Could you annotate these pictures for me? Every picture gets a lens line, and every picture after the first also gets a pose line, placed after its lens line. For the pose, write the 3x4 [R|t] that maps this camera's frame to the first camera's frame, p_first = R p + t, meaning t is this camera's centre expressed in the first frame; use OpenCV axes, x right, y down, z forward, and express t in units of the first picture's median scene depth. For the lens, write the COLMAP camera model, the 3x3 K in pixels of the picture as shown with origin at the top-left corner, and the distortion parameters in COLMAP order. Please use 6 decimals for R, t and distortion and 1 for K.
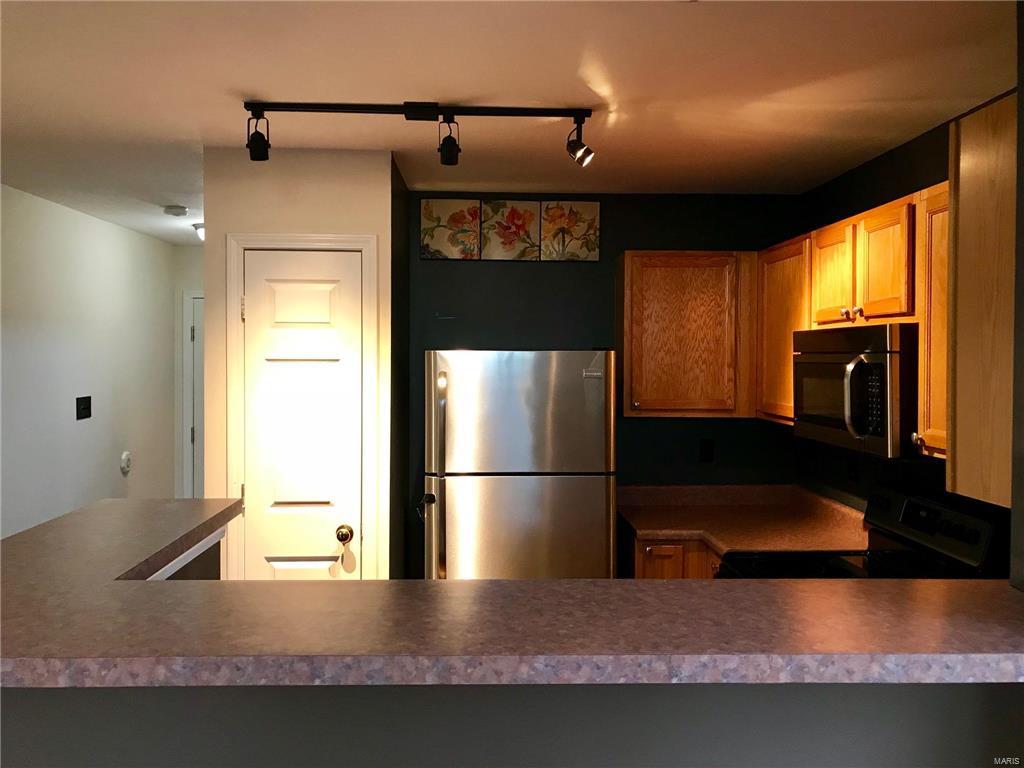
lens RADIAL K [[846.0, 0, 516.4], [0, 846.0, 372.4], [0, 0, 1]] dist [0.135026, -0.362267]
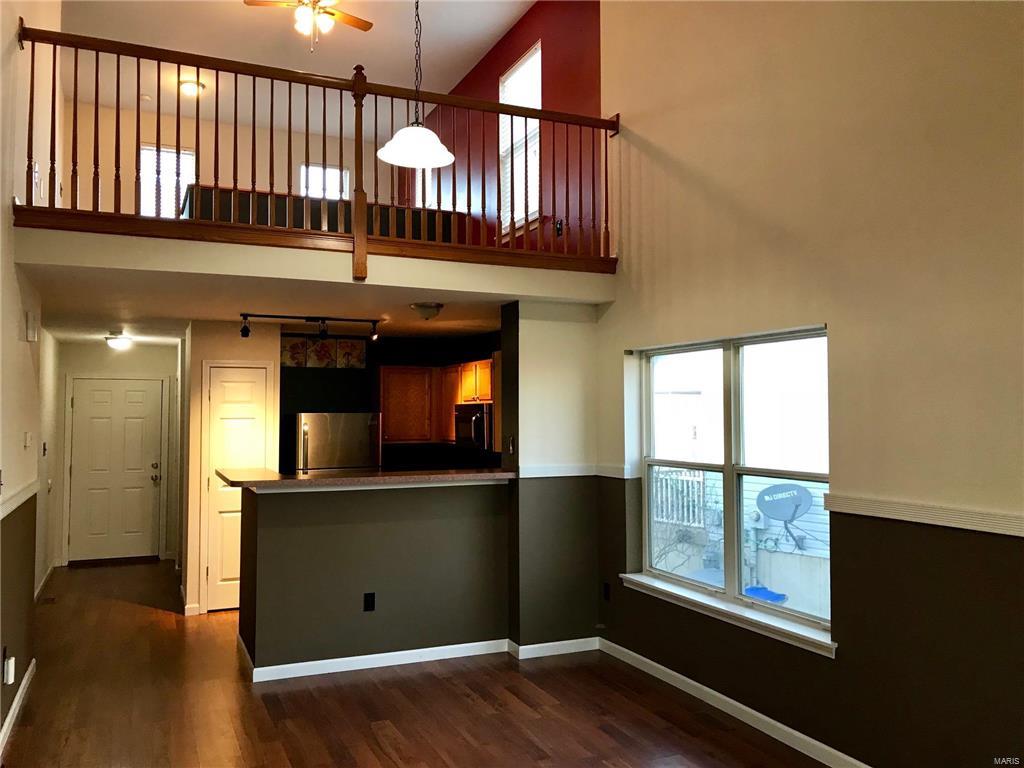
lens RADIAL K [[839.4, 0, 514.7], [0, 839.4, 370.6], [0, 0, 1]] dist [0.050494, -0.061599]
pose [[0.931184, 0.012472, 0.364337, -0.326566], [0.013853, 0.997482, -0.069553, 0.020730], [-0.364287, 0.069814, 0.928666, -1.081409]]
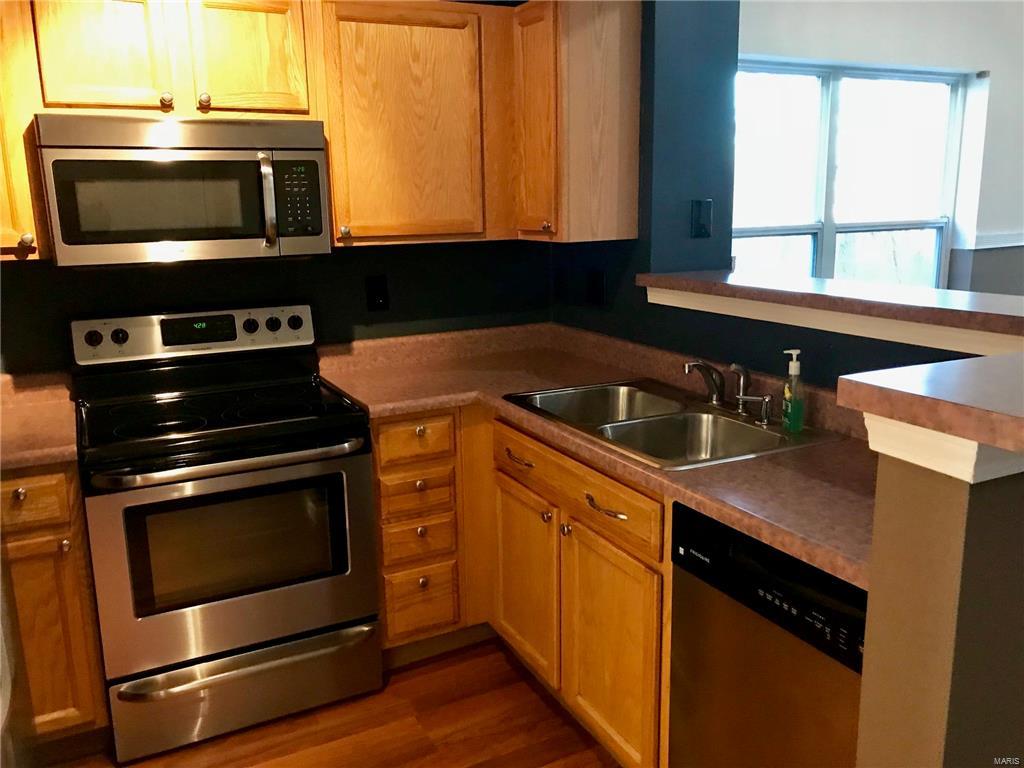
lens RADIAL K [[838.6, 0, 513.1], [0, 838.6, 378.6], [0, 0, 1]] dist [0.063914, -0.080578]
pose [[-0.414286, -0.186896, 0.890751, -0.395747], [0.036376, 0.974507, 0.221388, 0.018691], [-0.909420, 0.124120, -0.396926, 0.791573]]
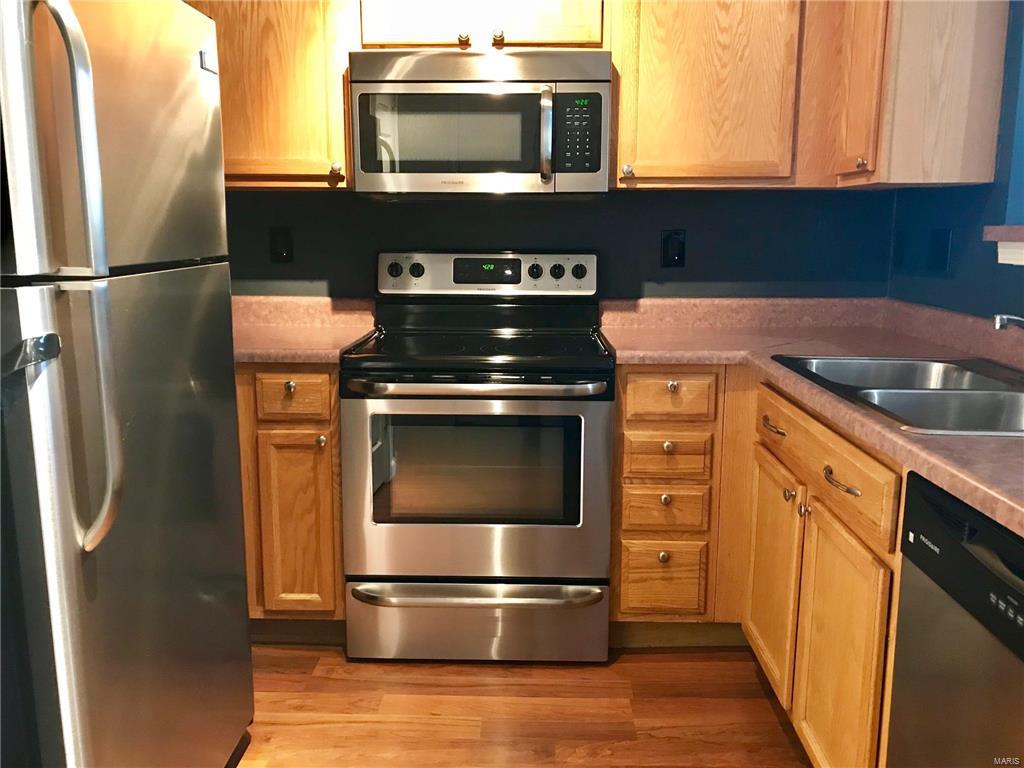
lens RADIAL K [[839.4, 0, 514.7], [0, 839.4, 370.6], [0, 0, 1]] dist [0.050494, -0.061599]
pose [[0.065566, -0.169505, 0.983346, -0.374992], [0.018957, 0.985500, 0.168613, 0.089109], [-0.997668, 0.007586, 0.067828, 0.672418]]
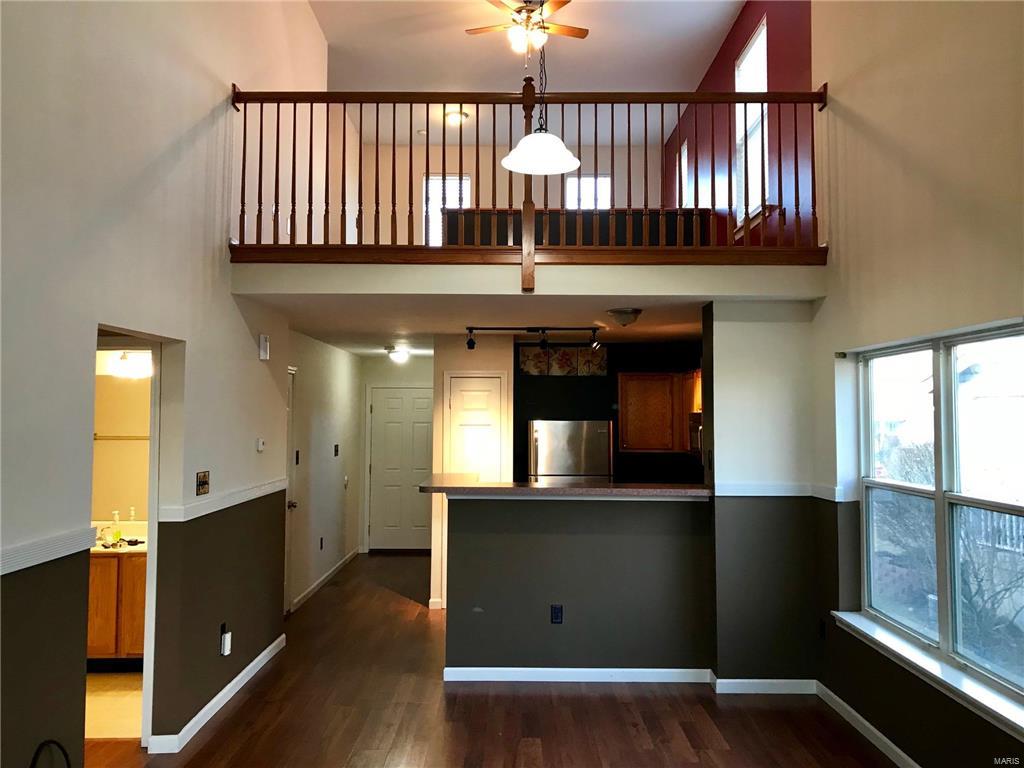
lens RADIAL K [[841.1, 0, 513.2], [0, 841.1, 365.8], [0, 0, 1]] dist [0.012722, -0.003358]
pose [[0.999245, -0.004328, -0.038598, -0.051494], [0.001169, 0.996673, -0.081502, 0.008706], [0.038822, 0.081395, 0.995926, -1.080377]]
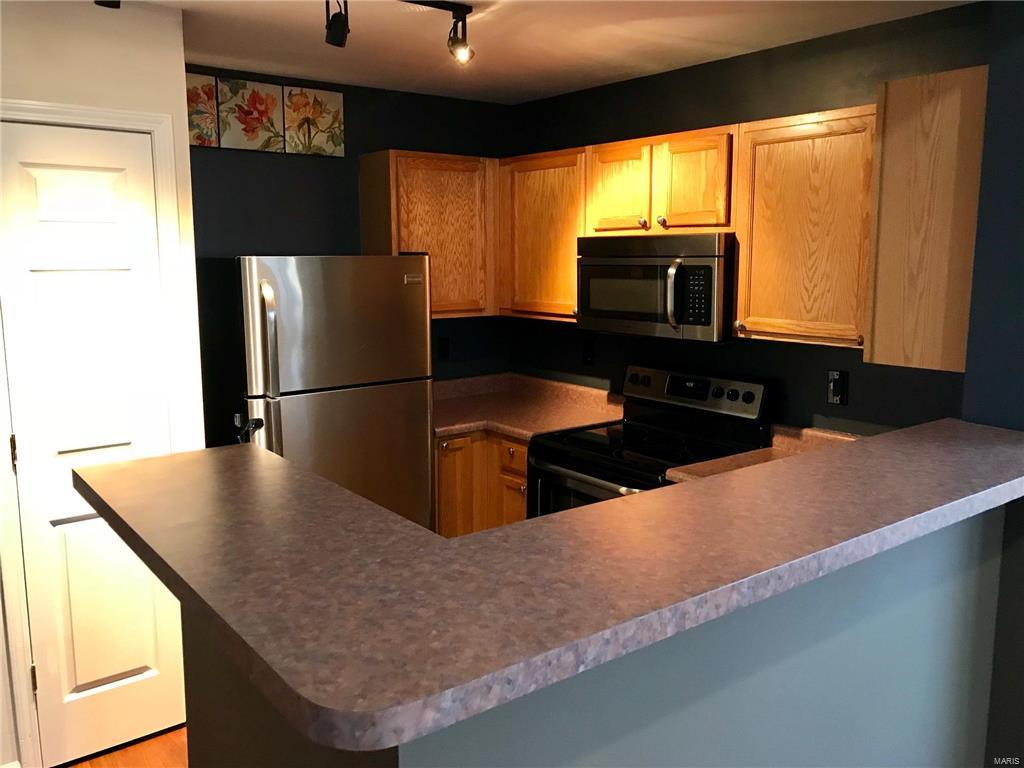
lens RADIAL K [[846.0, 0, 516.4], [0, 846.0, 372.4], [0, 0, 1]] dist [0.135026, -0.362267]
pose [[0.816952, -0.086594, 0.570167, -0.332797], [0.016553, 0.991776, 0.126908, -0.011877], [-0.576468, -0.094240, 0.811667, 0.098679]]
